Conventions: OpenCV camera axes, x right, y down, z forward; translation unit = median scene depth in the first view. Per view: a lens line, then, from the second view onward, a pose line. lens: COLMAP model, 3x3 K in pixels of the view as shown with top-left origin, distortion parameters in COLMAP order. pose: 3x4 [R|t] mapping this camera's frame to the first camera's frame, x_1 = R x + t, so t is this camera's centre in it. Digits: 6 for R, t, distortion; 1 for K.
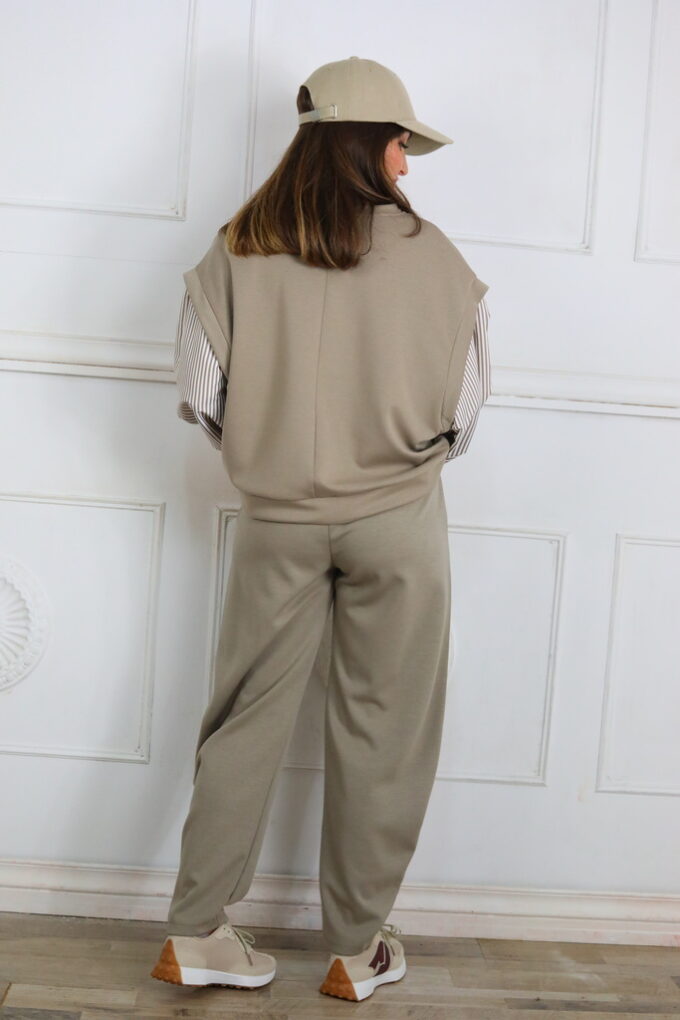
lens RADIAL K [[1484.4, 0, 340.0], [0, 1484.4, 510.0], [0, 0, 1]] dist [-0.065351, -0.220638]
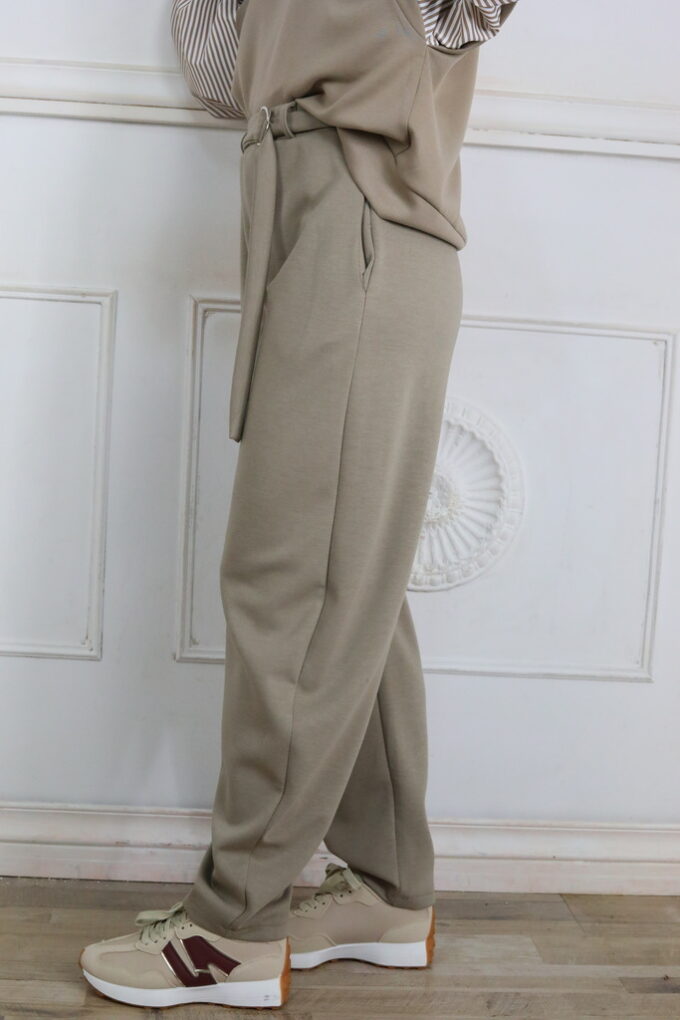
lens RADIAL K [[1500.1, 0, 340.0], [0, 1500.1, 510.0], [0, 0, 1]] dist [-0.096351, -0.017740]
pose [[0.999613, -0.017642, 0.021500, -0.028650], [0.017079, 0.999514, 0.026065, 0.082861], [-0.021949, -0.025688, 0.999429, 0.281365]]
